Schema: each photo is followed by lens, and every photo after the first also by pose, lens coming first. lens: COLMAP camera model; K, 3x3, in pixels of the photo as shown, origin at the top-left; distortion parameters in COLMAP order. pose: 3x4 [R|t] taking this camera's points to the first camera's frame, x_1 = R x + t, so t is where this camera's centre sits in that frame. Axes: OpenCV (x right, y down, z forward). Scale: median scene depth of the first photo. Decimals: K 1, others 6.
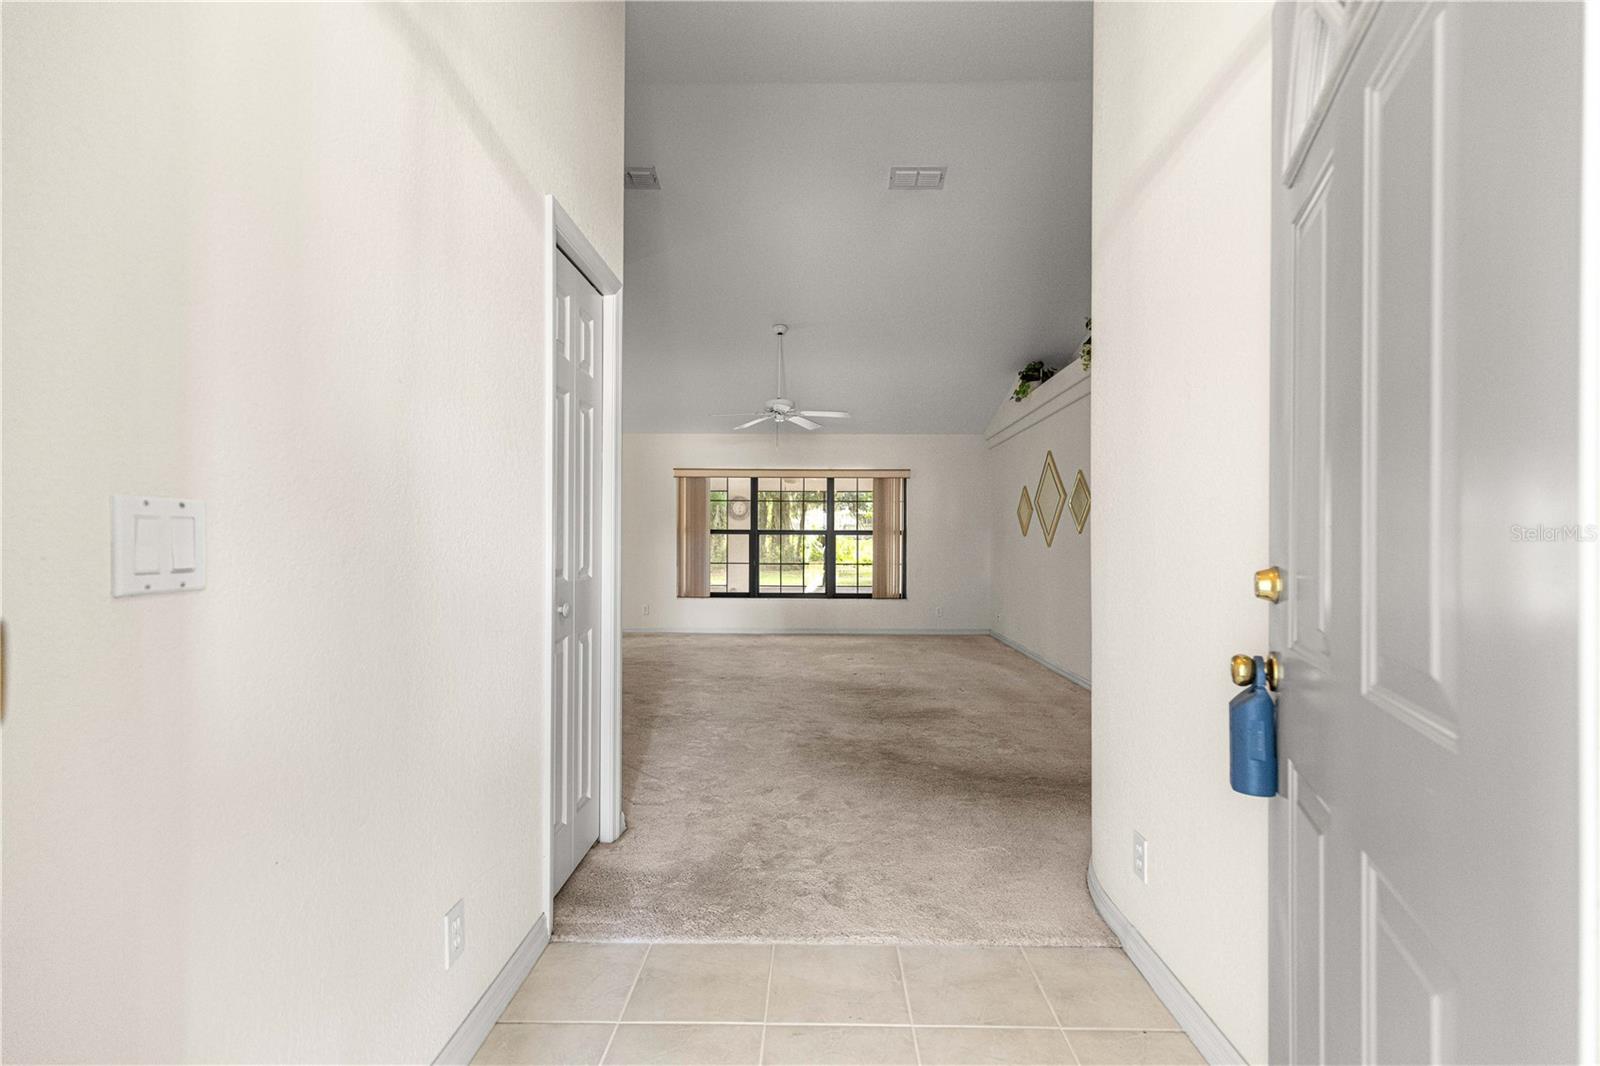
lens RADIAL K [[723.8, 0, 808.4], [0, 723.8, 535.5], [0, 0, 1]] dist [0.014348, -0.004645]
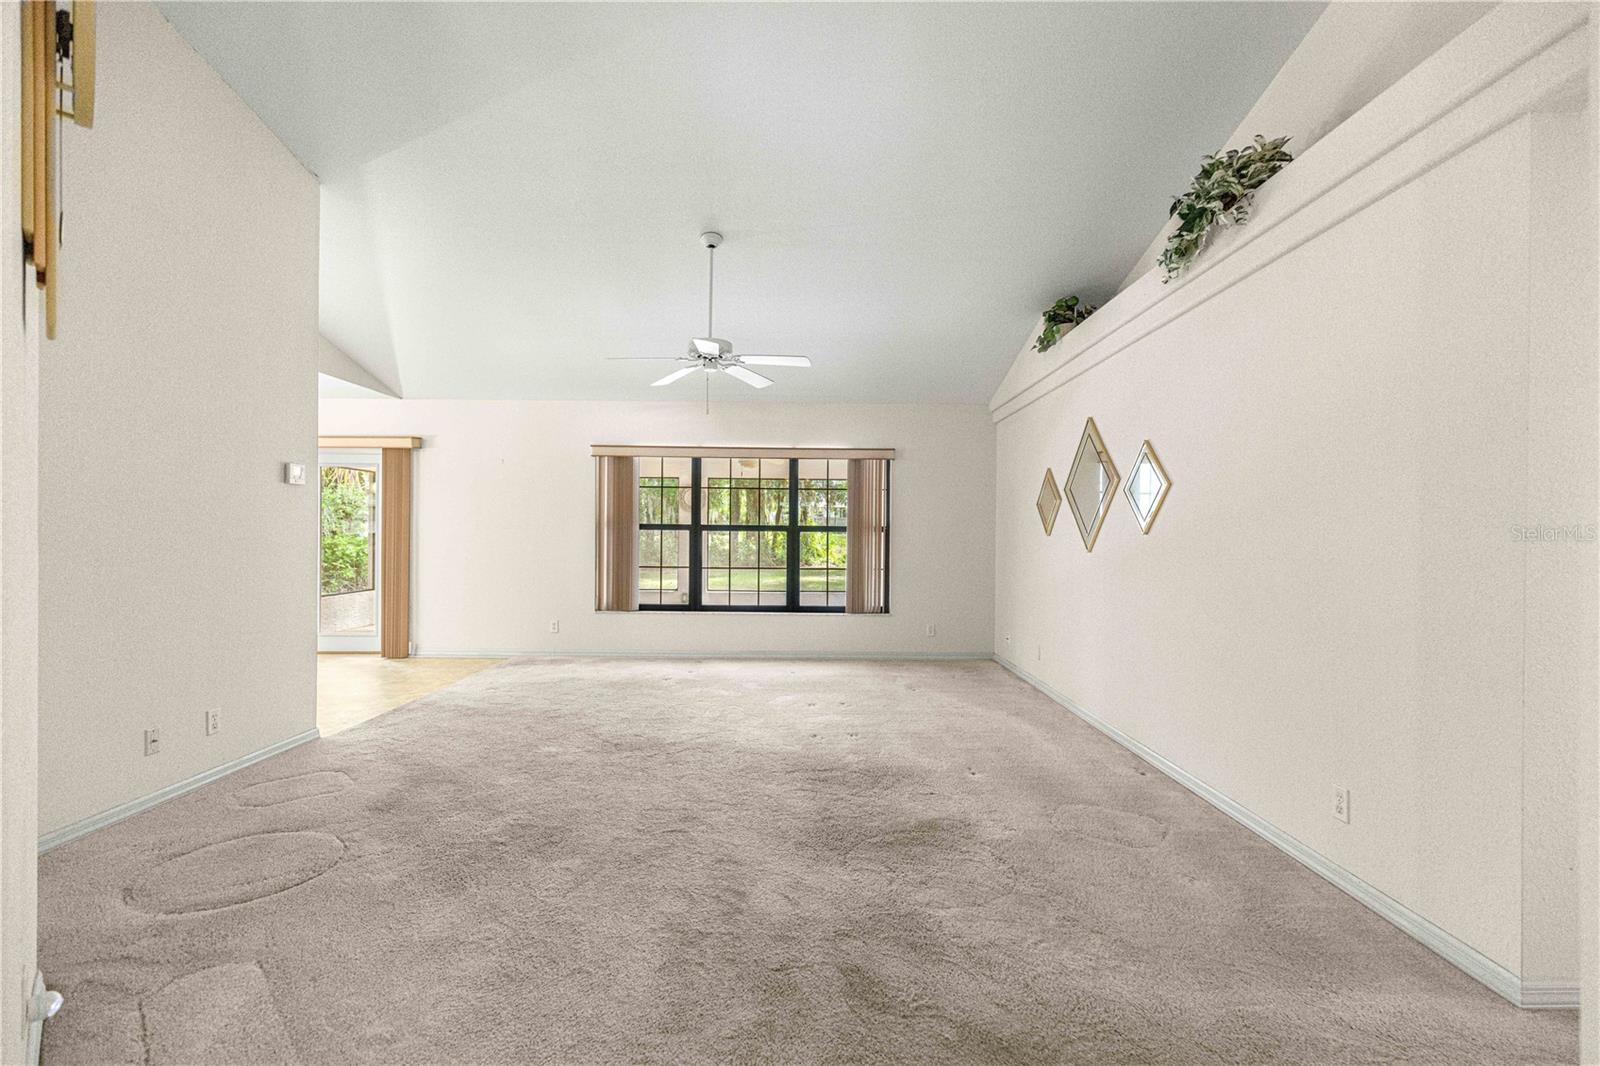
lens RADIAL K [[723.8, 0, 808.4], [0, 723.8, 535.5], [0, 0, 1]] dist [0.014348, -0.004645]
pose [[0.999729, 0.004943, 0.022744, 0.029684], [-0.005154, 0.999944, 0.009262, -0.003909], [-0.022697, -0.009376, 0.999698, 0.219014]]
